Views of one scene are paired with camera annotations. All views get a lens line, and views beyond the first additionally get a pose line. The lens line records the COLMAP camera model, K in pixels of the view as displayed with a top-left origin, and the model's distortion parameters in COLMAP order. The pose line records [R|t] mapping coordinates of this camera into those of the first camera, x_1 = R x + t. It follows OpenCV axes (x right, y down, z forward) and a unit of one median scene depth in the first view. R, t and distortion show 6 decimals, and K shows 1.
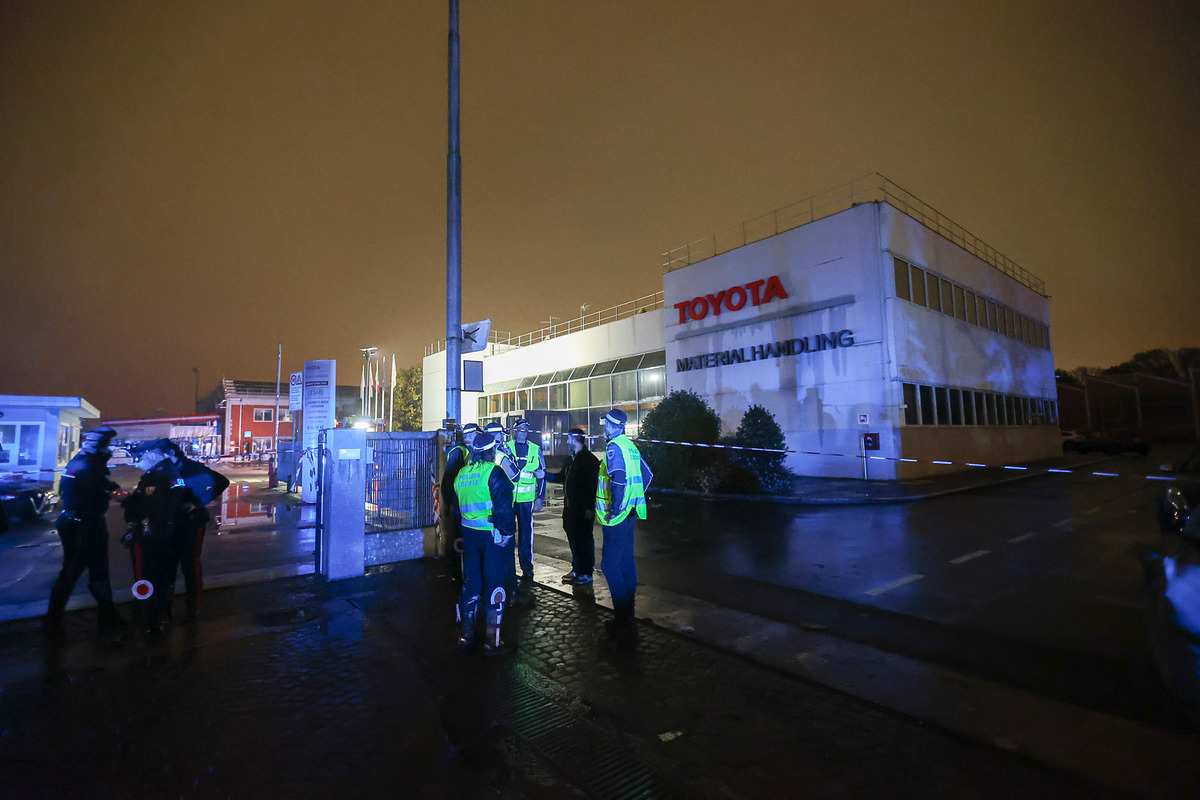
lens RADIAL K [[527.4, 0, 600.0], [0, 527.4, 400.0], [0, 0, 1]] dist [0.000314, -0.000001]
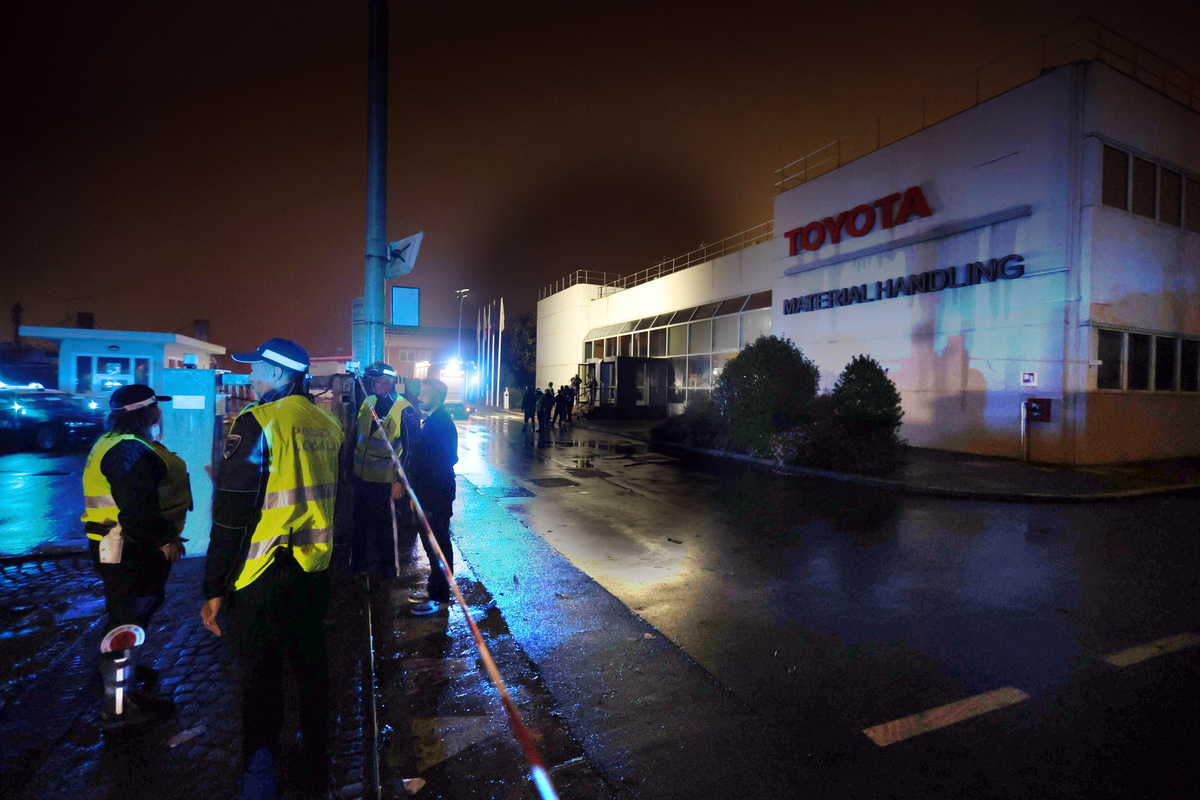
lens RADIAL K [[527.4, 0, 600.0], [0, 527.4, 400.0], [0, 0, 1]] dist [0.000314, -0.000001]
pose [[0.963893, 0.045903, -0.262303, 0.104757], [-0.019849, 0.994675, 0.101131, 0.003031], [0.265548, -0.092273, 0.959672, 0.118465]]
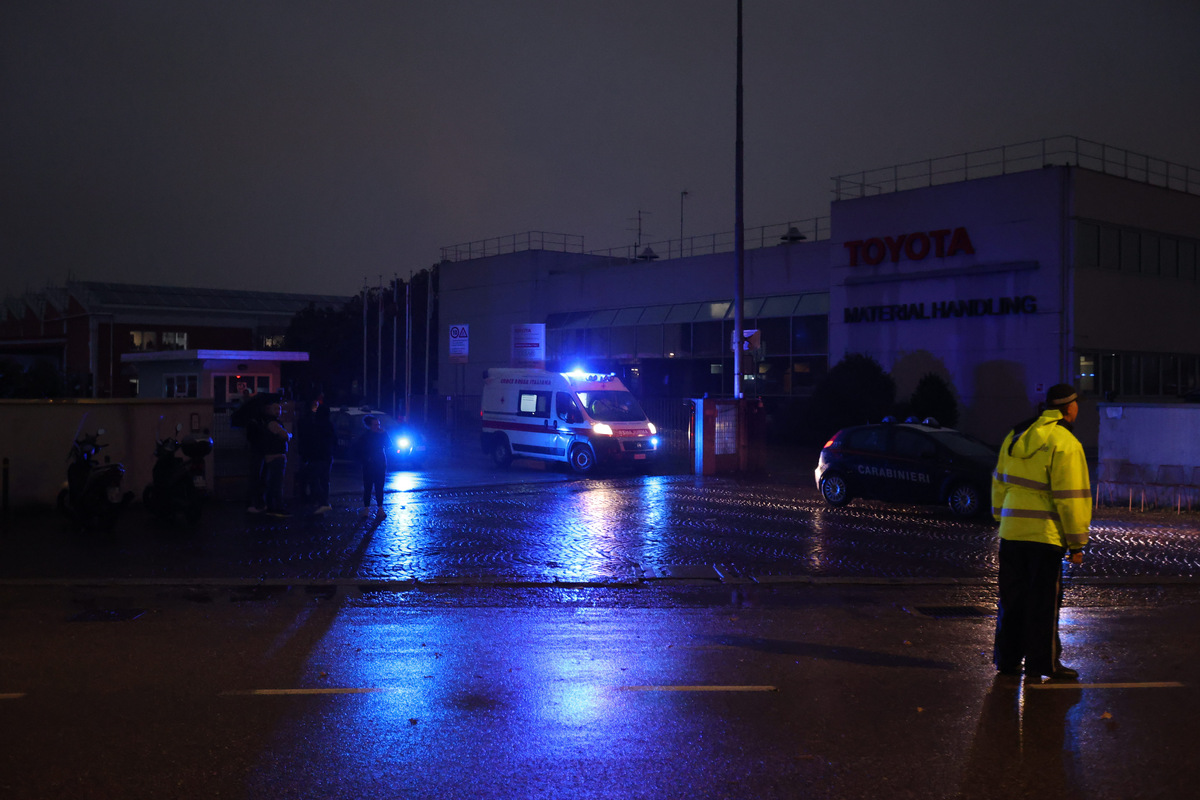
lens RADIAL K [[1238.2, 0, 625.2], [0, 1238.2, 402.5], [0, 0, 1]] dist [0.058209, -0.001423]
pose [[0.999209, 0.025930, 0.030156, -0.302868], [-0.028460, 0.995822, 0.086764, -0.103447], [-0.027780, -0.087553, 0.995772, -1.138412]]
